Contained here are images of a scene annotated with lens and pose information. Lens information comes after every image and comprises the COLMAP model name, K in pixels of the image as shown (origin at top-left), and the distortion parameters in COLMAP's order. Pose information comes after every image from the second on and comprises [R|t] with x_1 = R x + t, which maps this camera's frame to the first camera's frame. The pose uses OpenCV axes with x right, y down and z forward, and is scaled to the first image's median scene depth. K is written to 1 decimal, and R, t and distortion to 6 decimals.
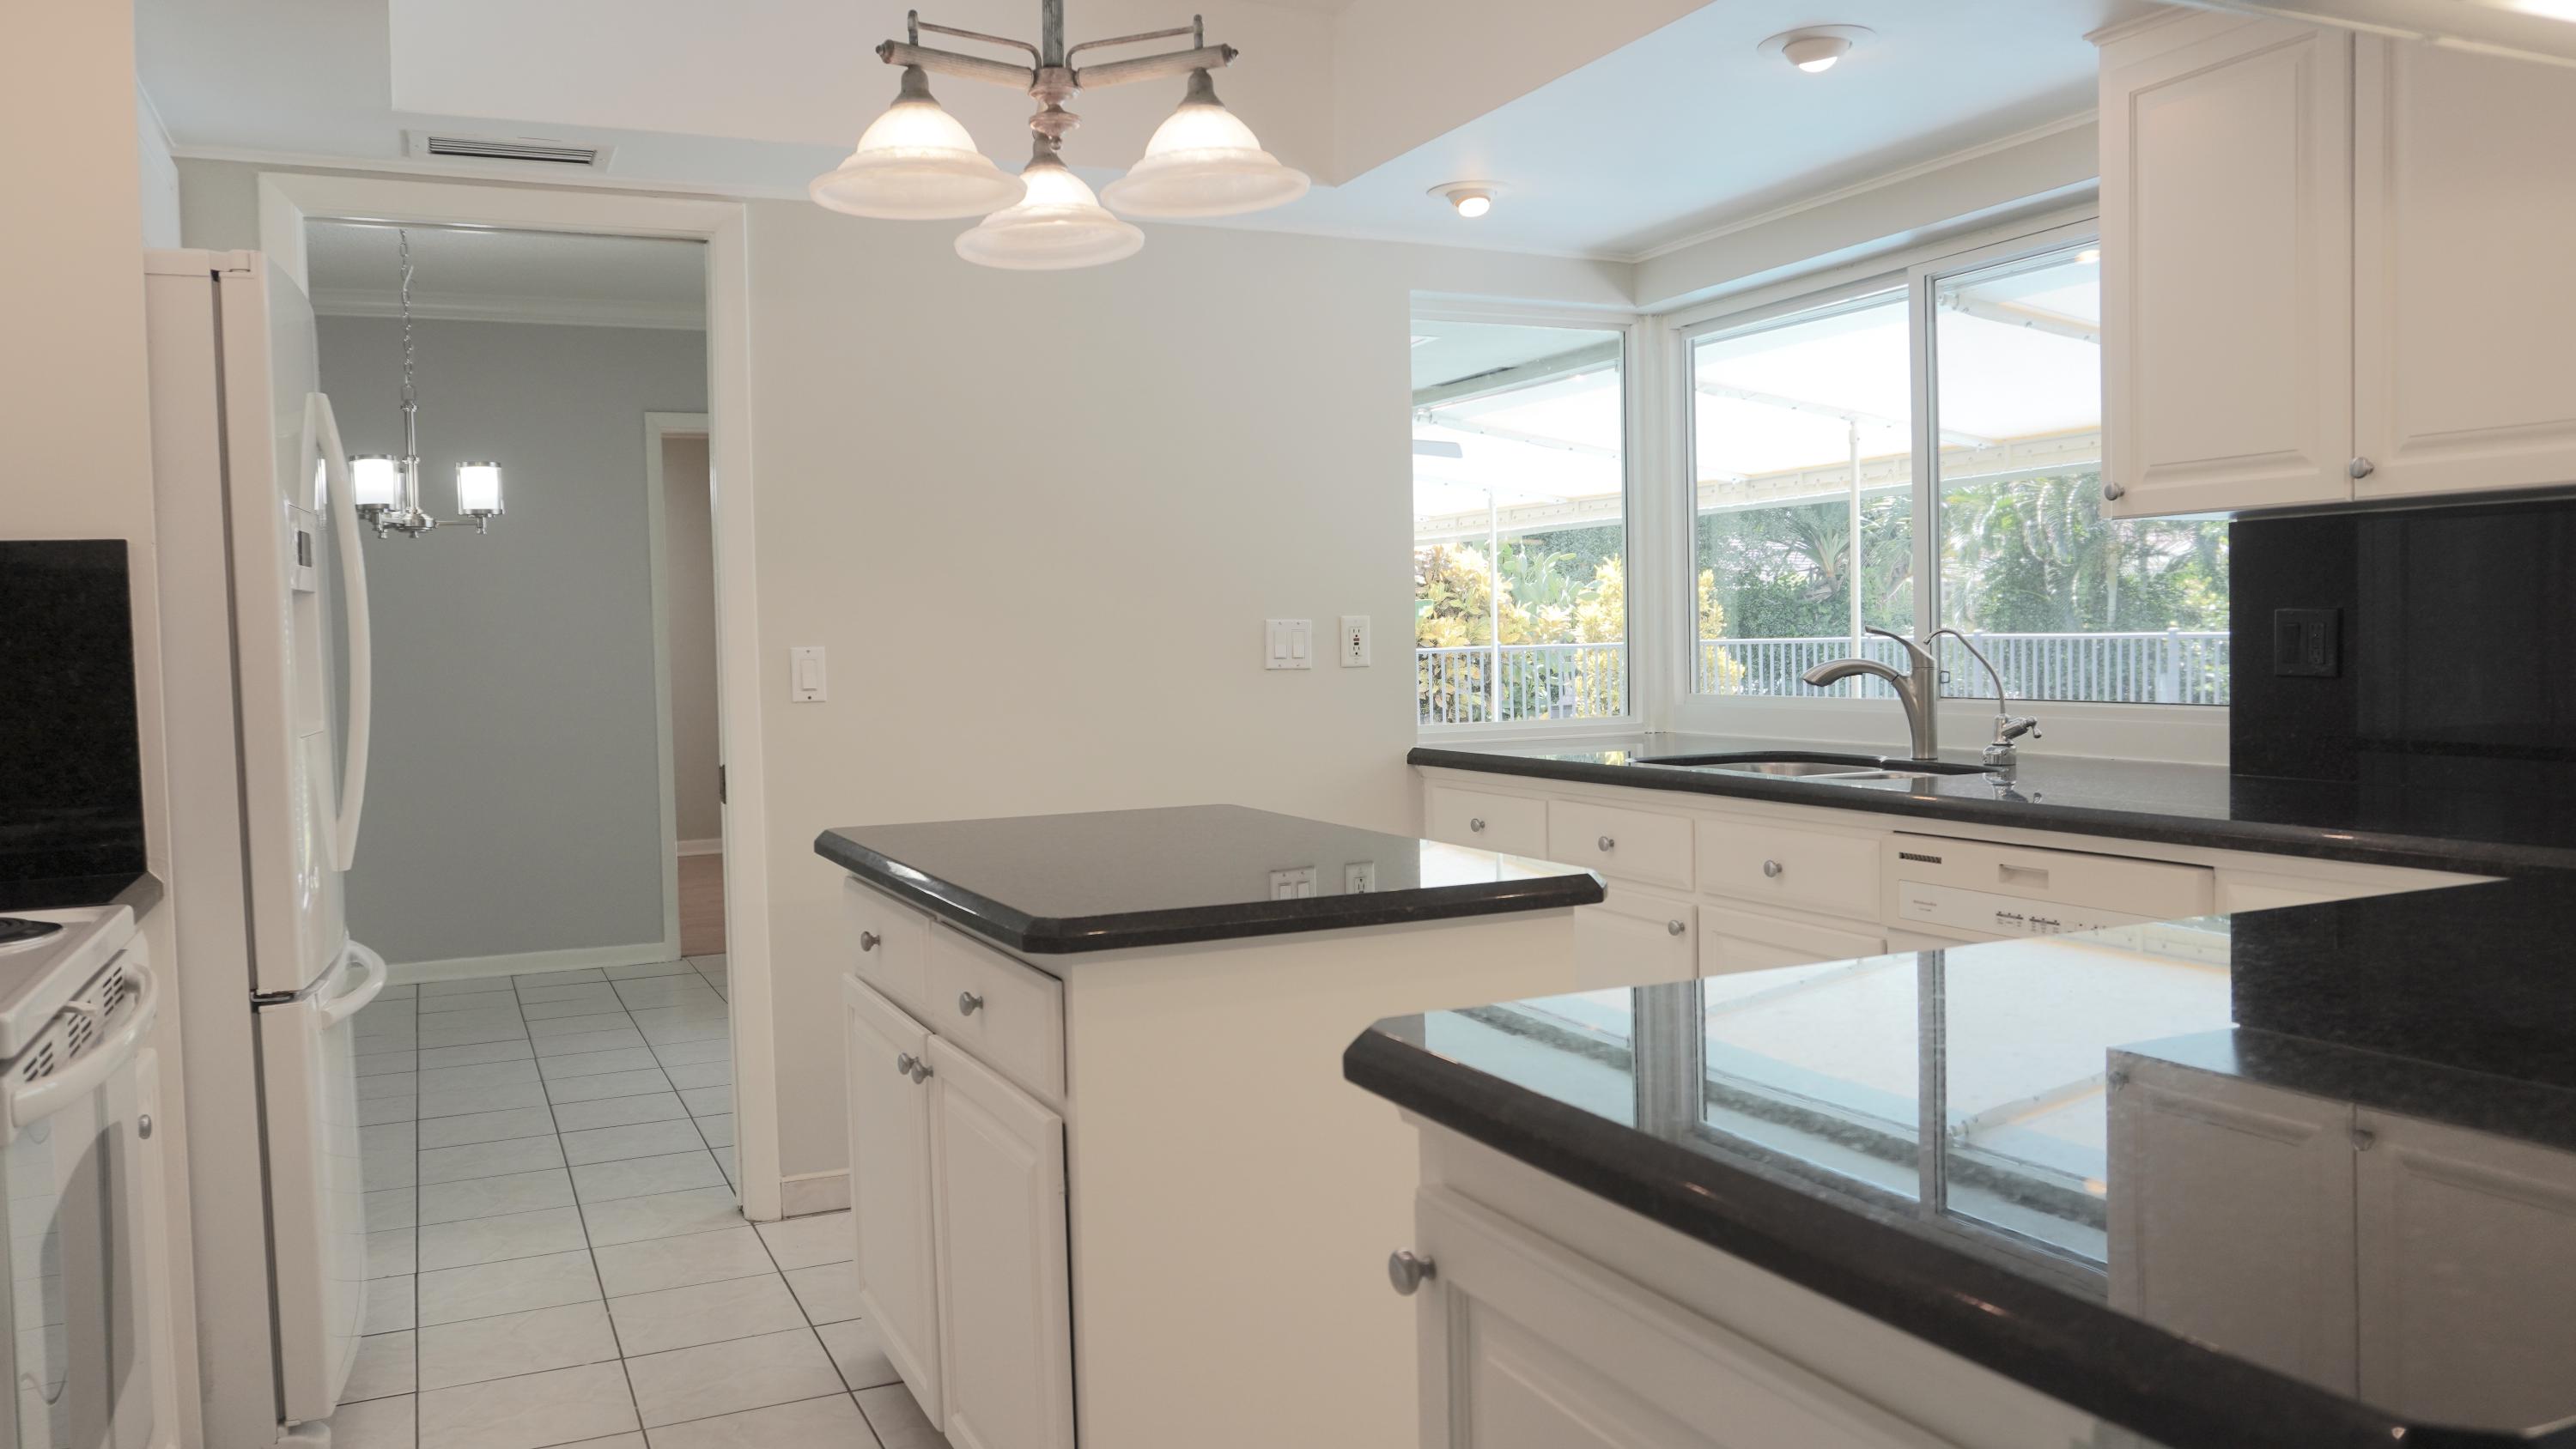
lens RADIAL K [[1879.6, 0, 1273.3], [0, 1879.6, 721.4], [0, 0, 1]] dist [-0.044452, 0.027328]
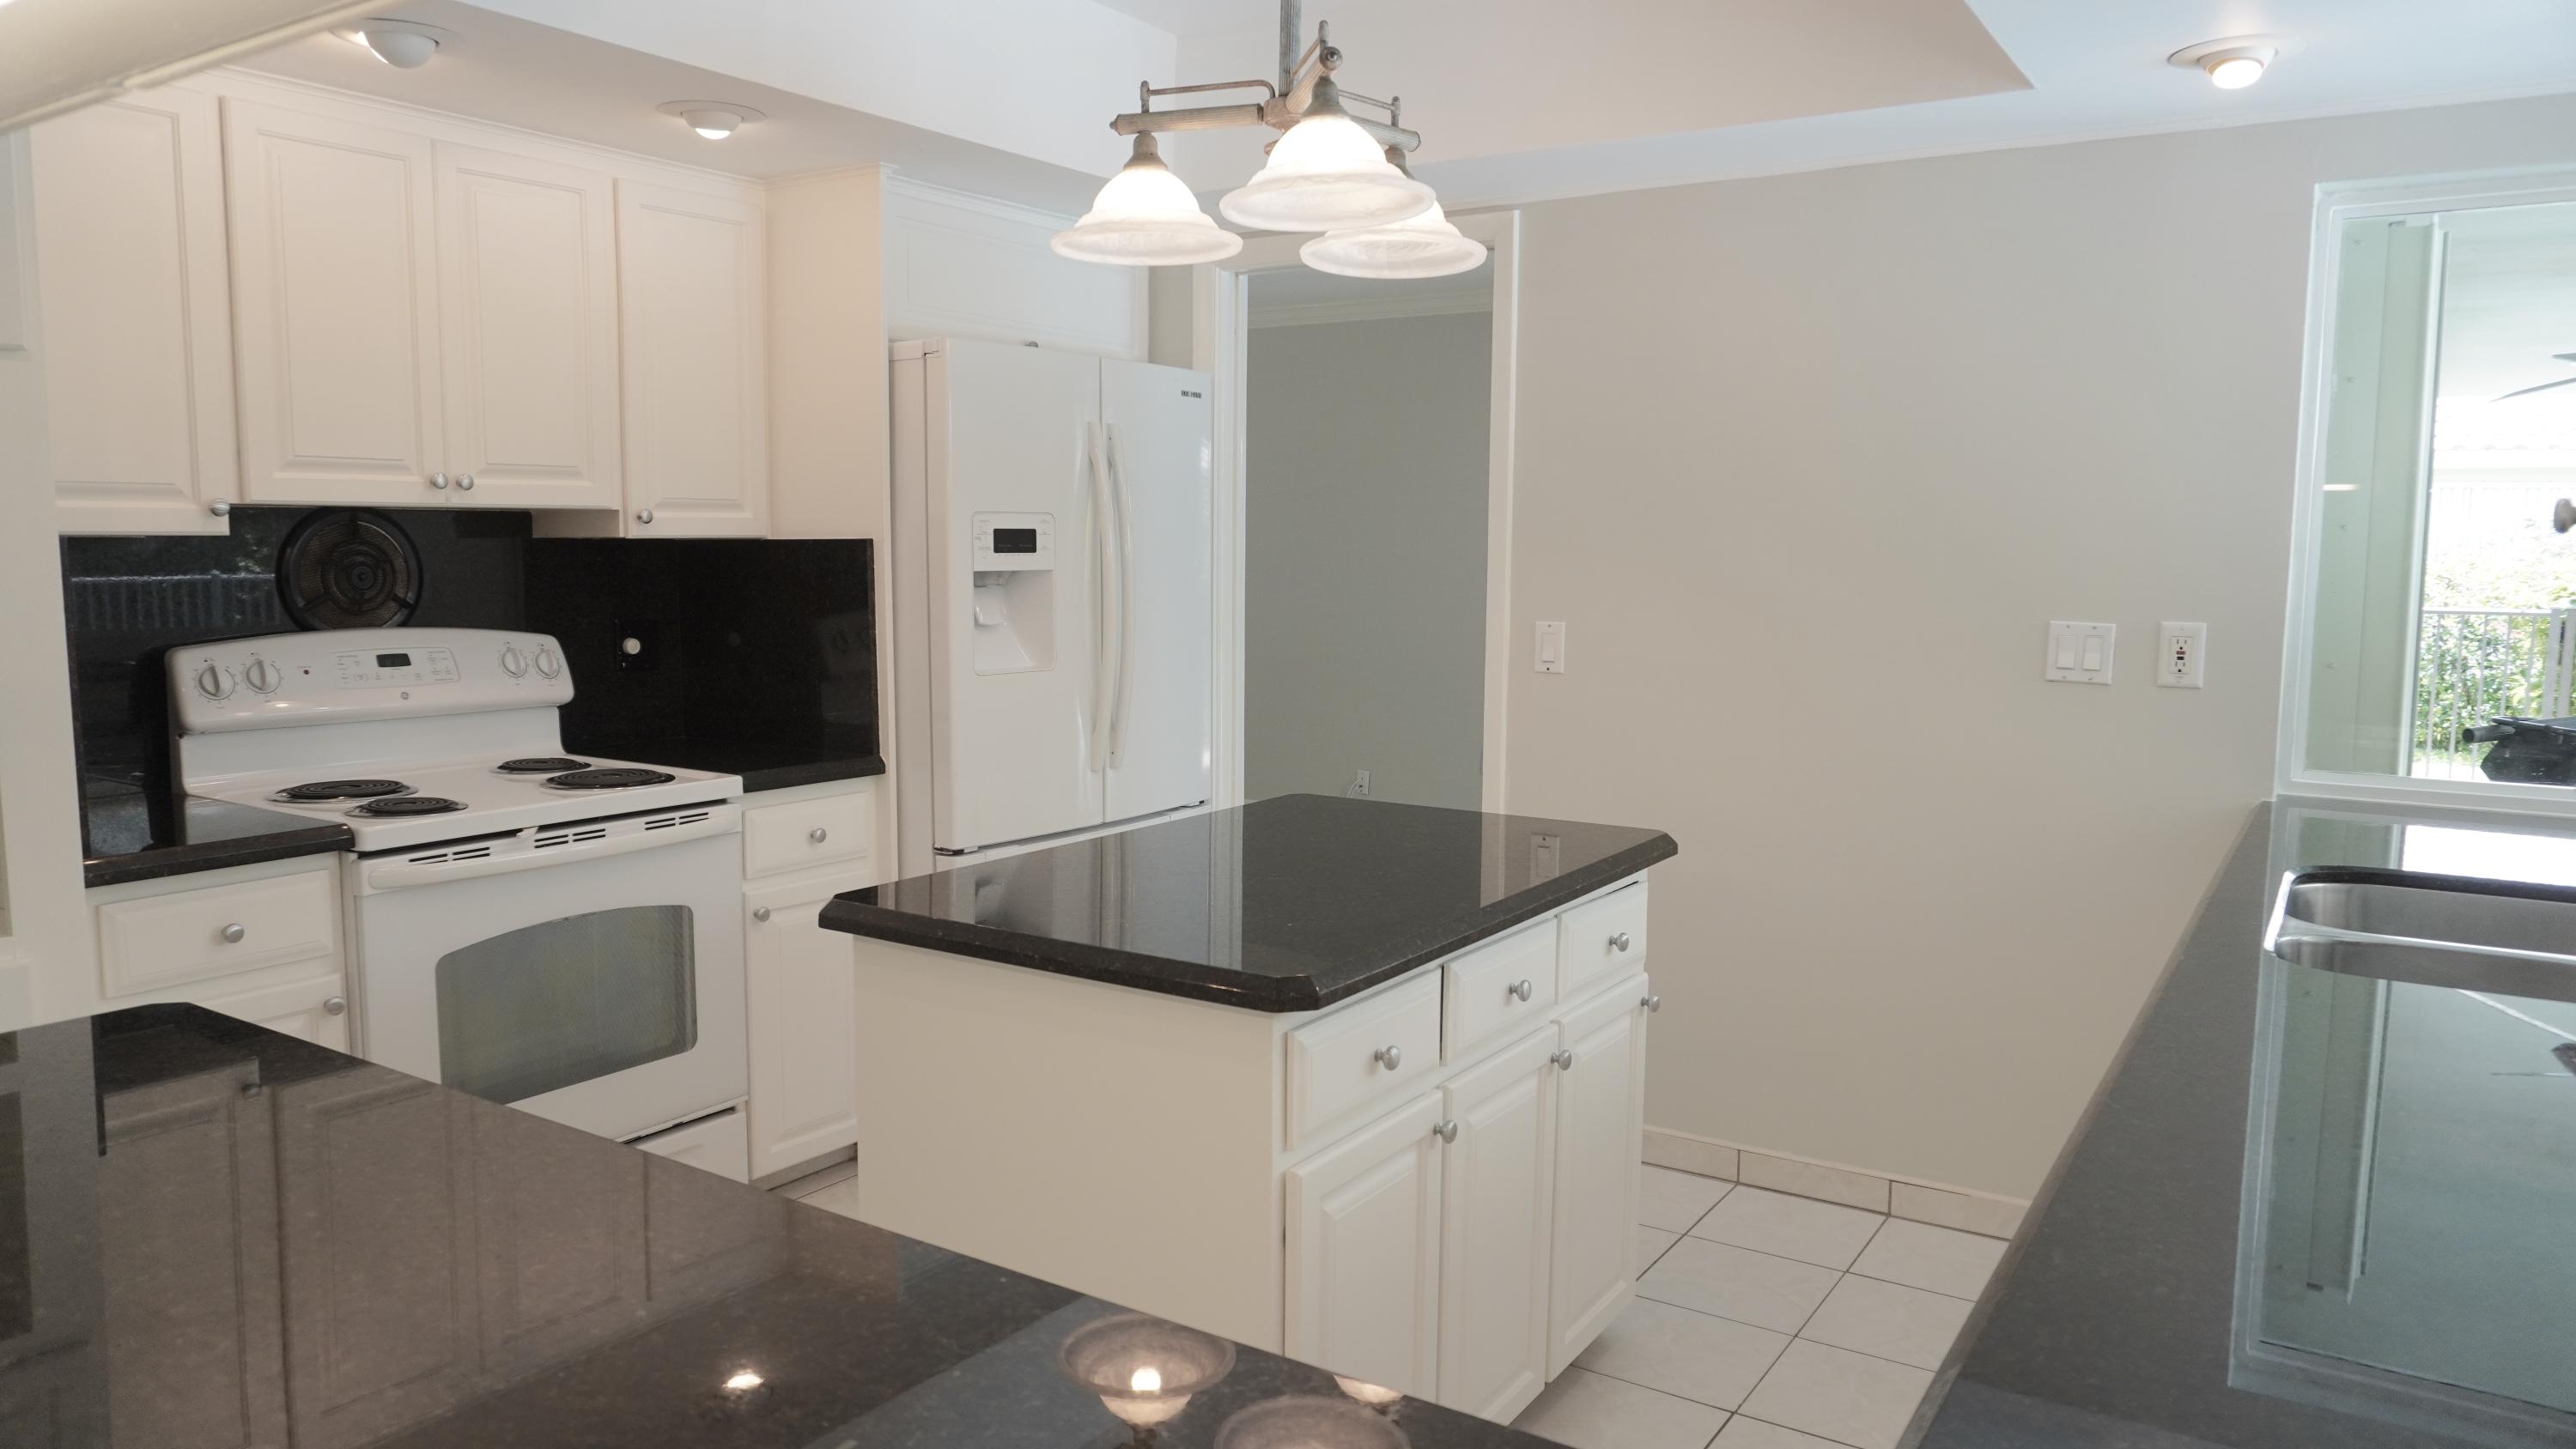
lens RADIAL K [[1712.8, 0, 1272.4], [0, 1712.8, 731.6], [0, 0, 1]] dist [-0.043359, 0.025492]
pose [[0.530878, 0.120502, -0.838837, 0.556101], [-0.061075, 0.992705, 0.103953, -0.077821], [0.845245, -0.003954, 0.534365, 0.384259]]
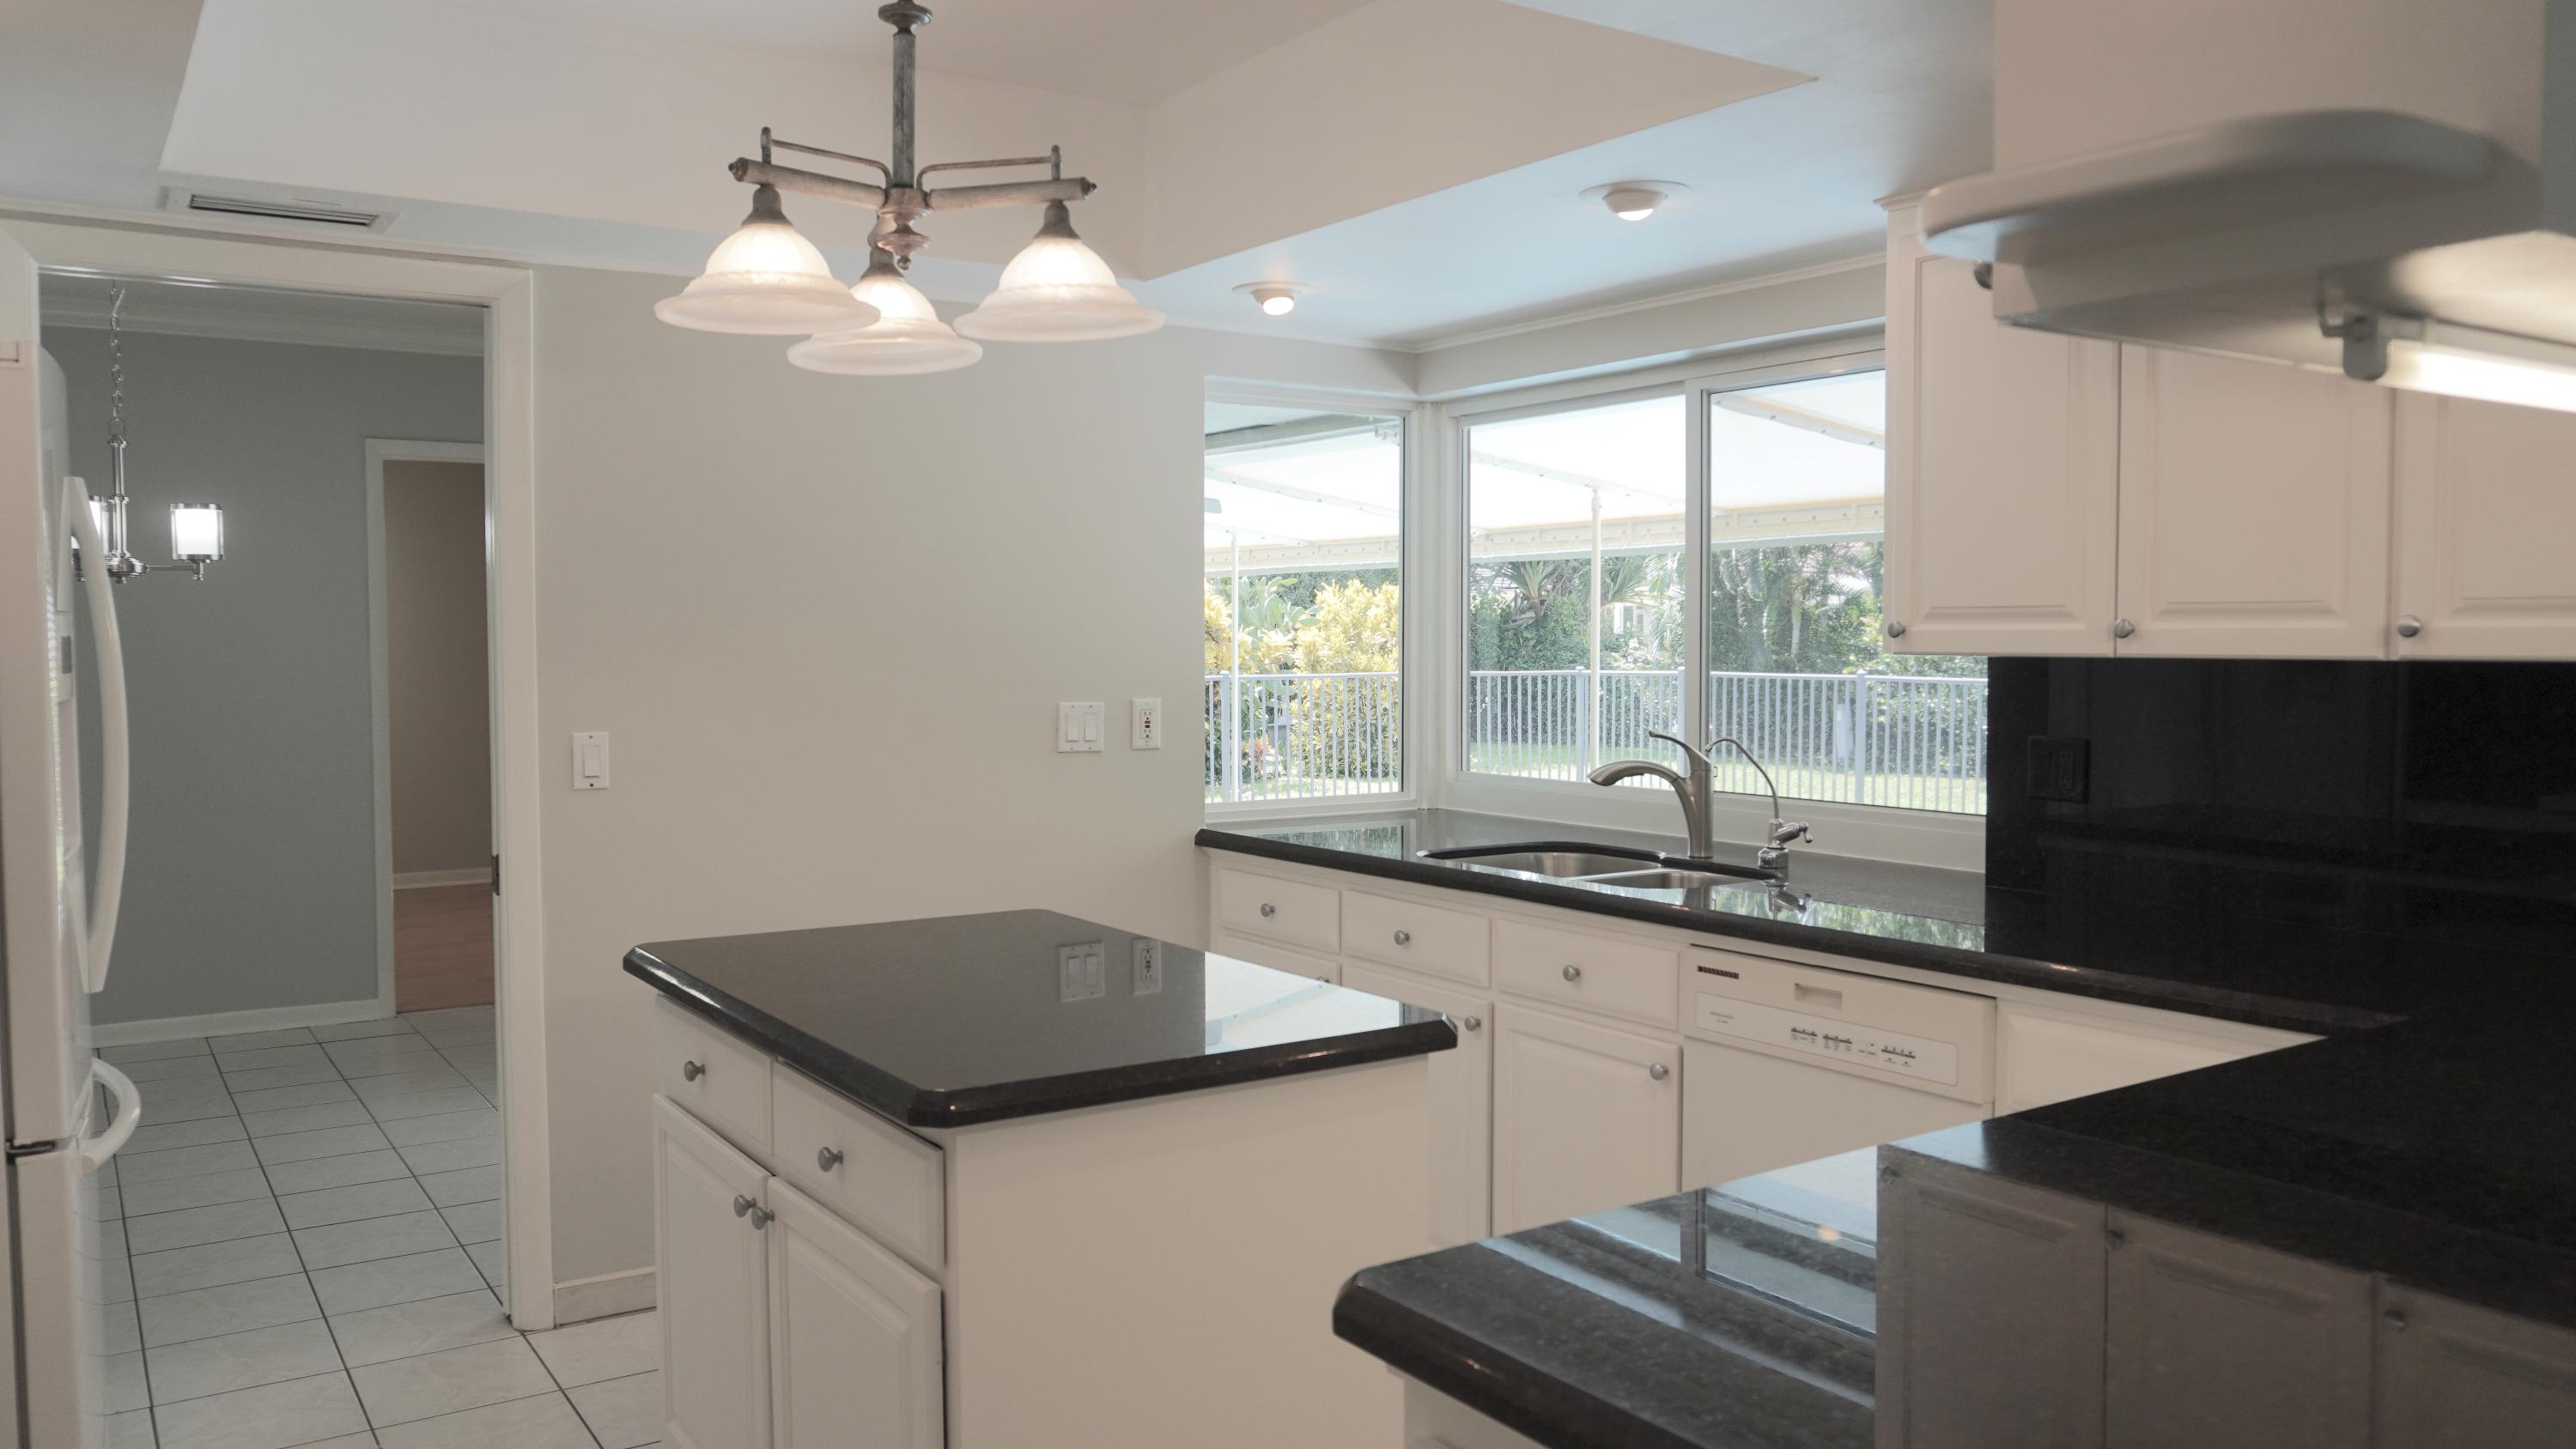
lens RADIAL K [[1879.6, 0, 1278.3], [0, 1879.6, 722.2], [0, 0, 1]] dist [-0.044452, 0.027328]
pose [[0.987041, 0.014164, 0.159843, -0.059828], [-0.013913, 0.999900, -0.002687, -0.052932], [-0.159865, 0.000428, 0.987139, -0.003795]]
